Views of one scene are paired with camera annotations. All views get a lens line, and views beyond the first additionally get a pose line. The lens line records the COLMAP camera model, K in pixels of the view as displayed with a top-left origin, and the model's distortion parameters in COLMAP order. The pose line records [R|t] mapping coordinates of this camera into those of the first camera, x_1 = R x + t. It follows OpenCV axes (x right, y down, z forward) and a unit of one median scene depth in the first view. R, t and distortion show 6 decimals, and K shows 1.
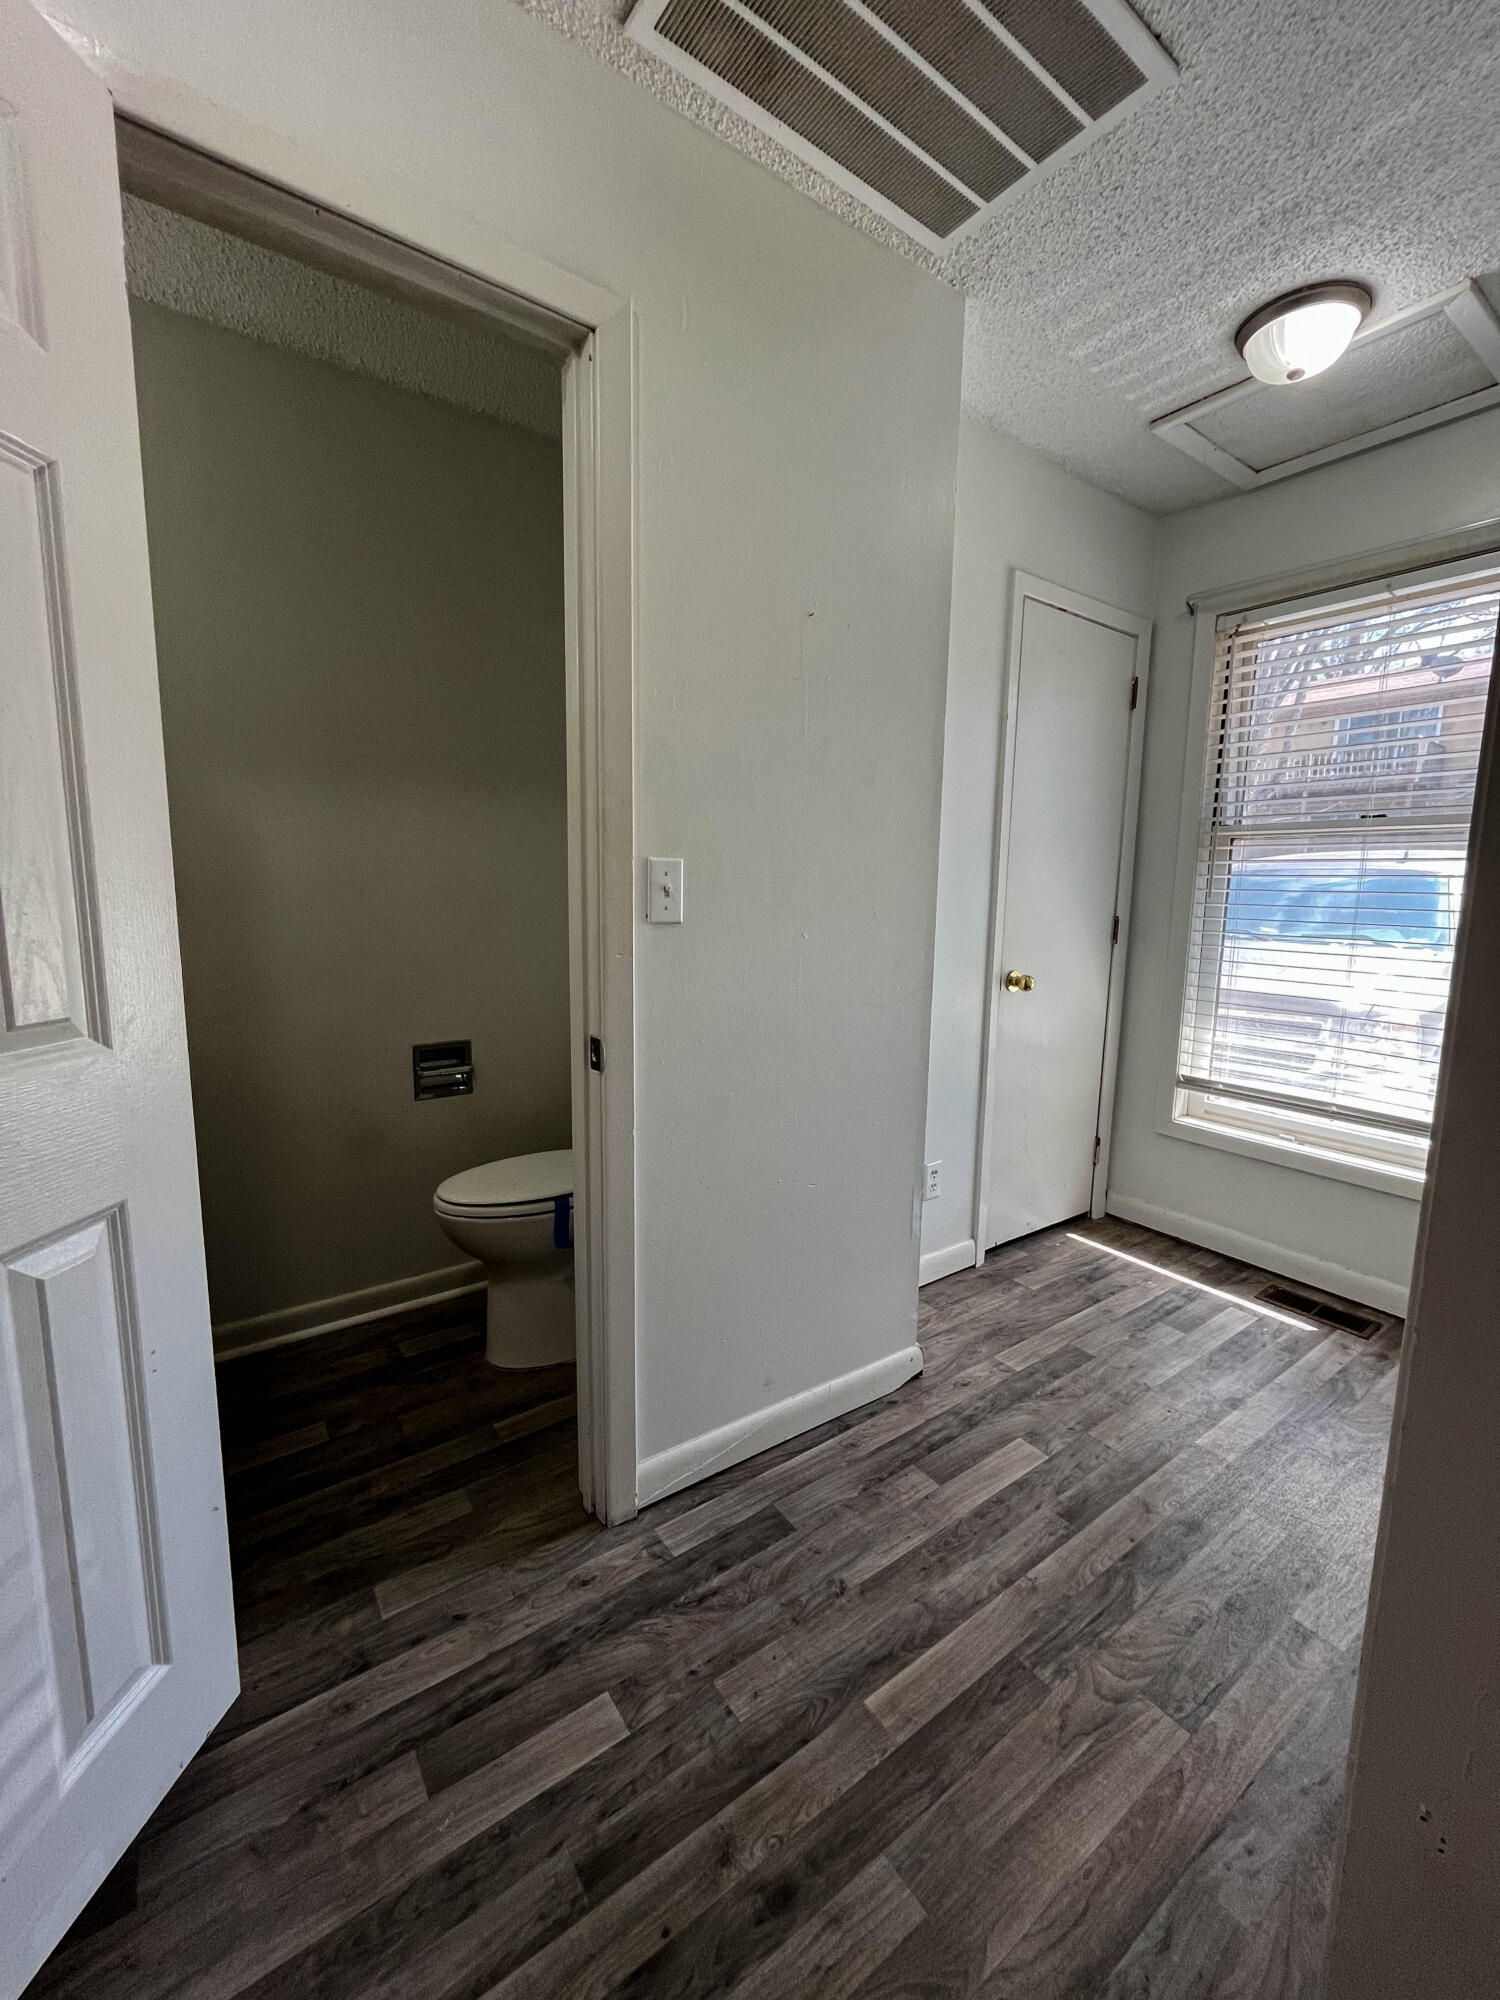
lens RADIAL K [[801.0, 0, 750.2], [0, 801.0, 991.1], [0, 0, 1]] dist [-0.003600, -0.000156]
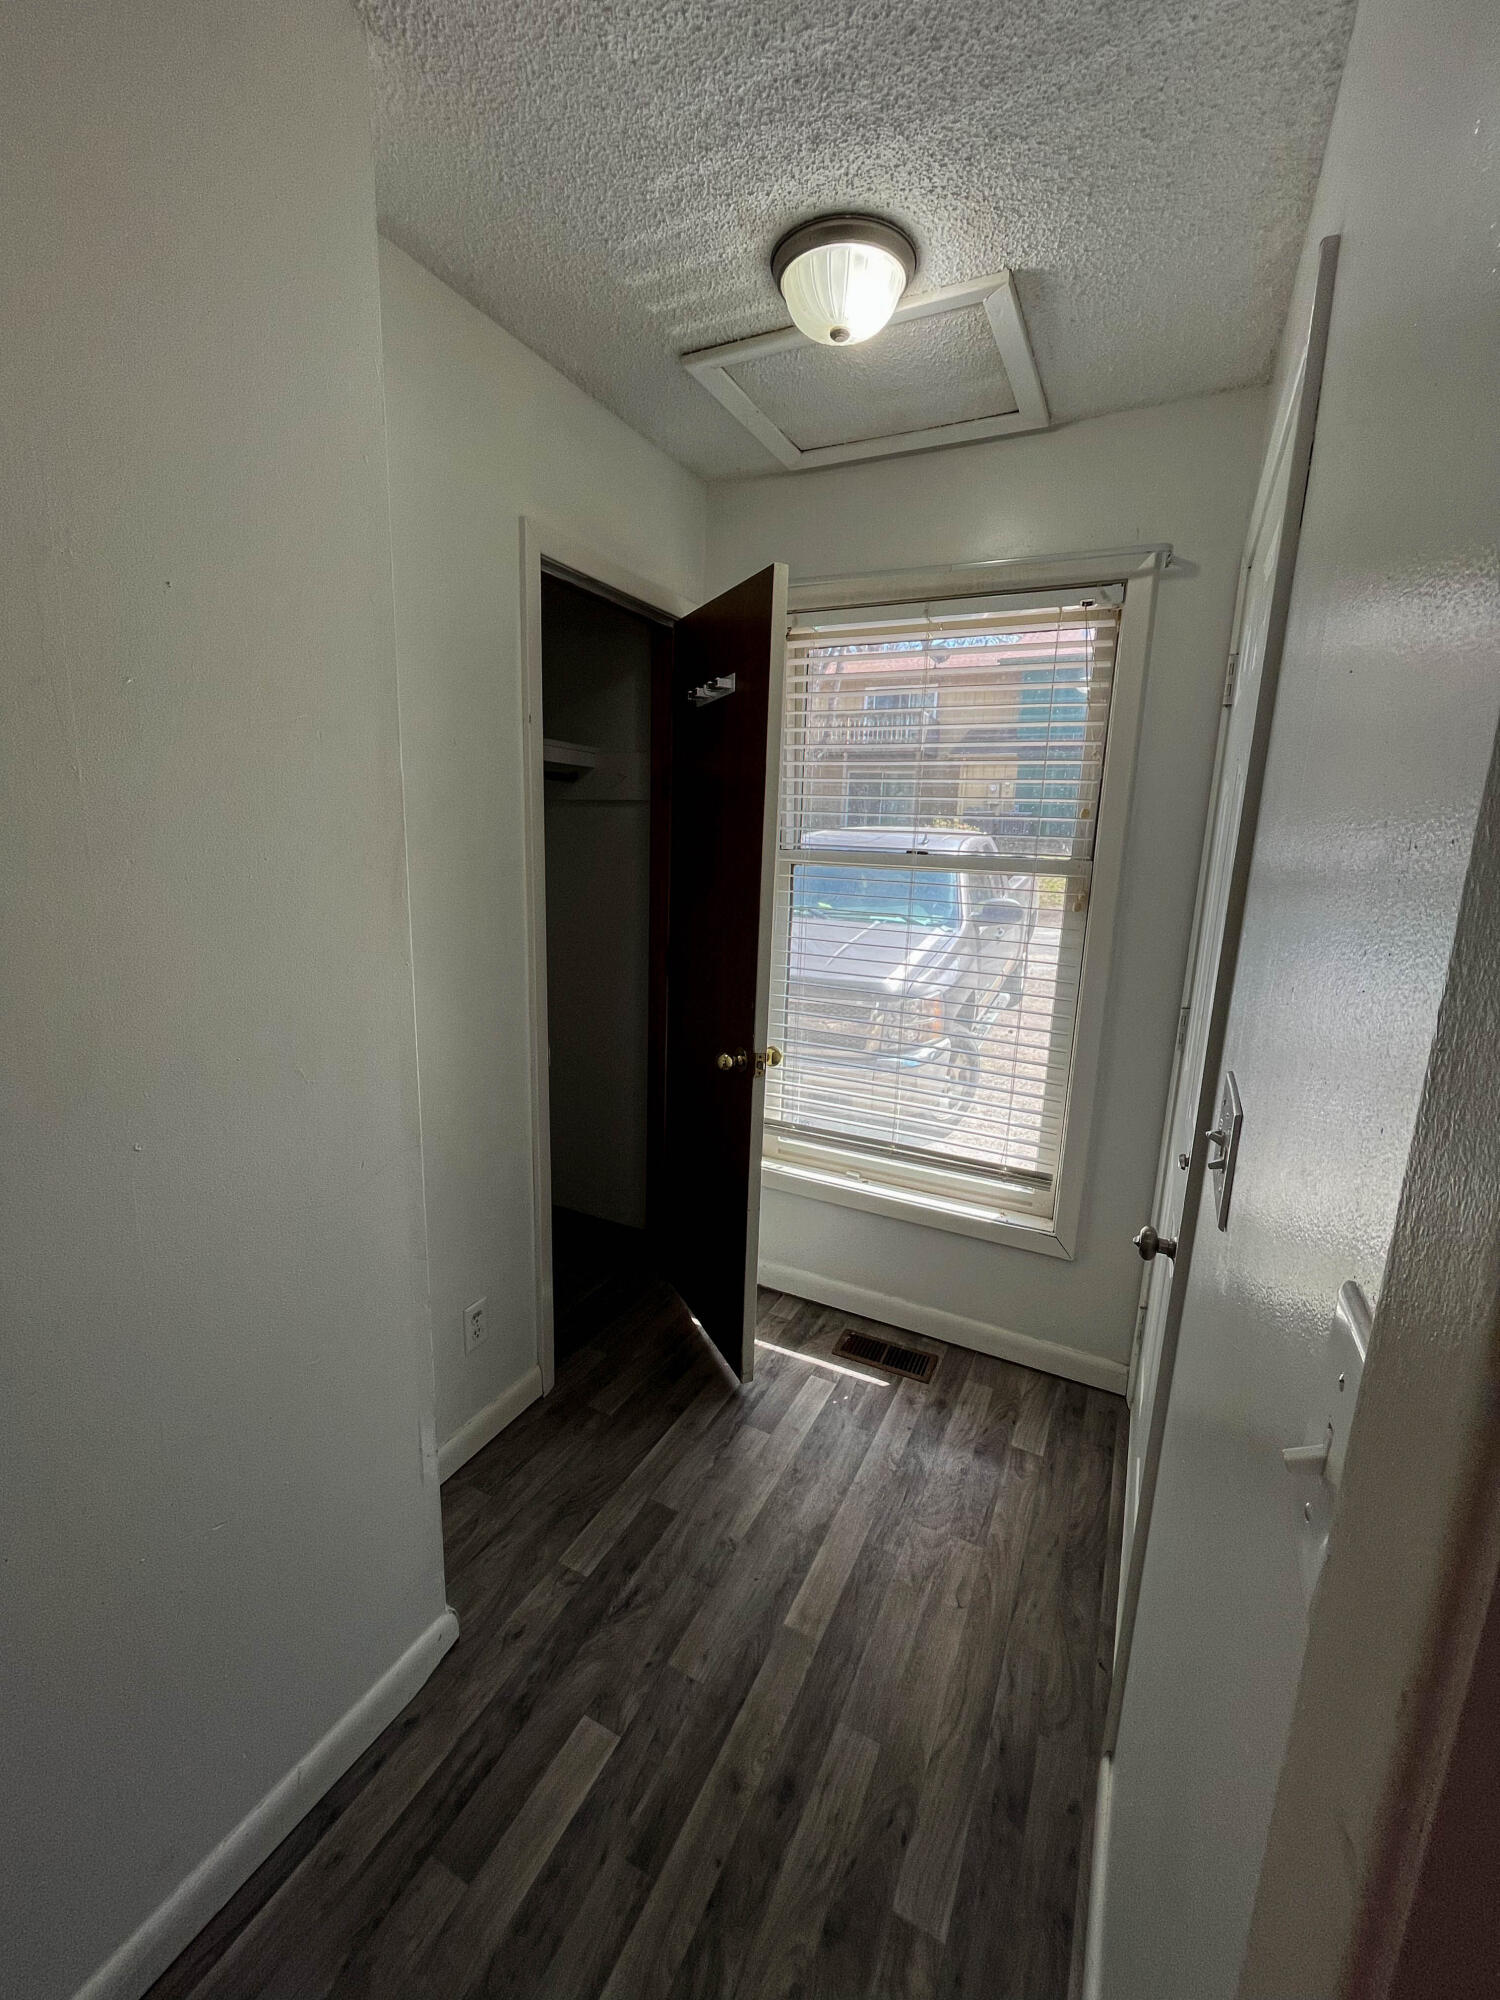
lens RADIAL K [[801.0, 0, 750.2], [0, 801.0, 991.1], [0, 0, 1]] dist [-0.003600, -0.000156]
pose [[0.884767, -0.080204, 0.459081, 0.170863], [0.044211, 0.995082, 0.088641, -0.179089], [-0.463932, -0.058130, 0.883961, 0.273735]]
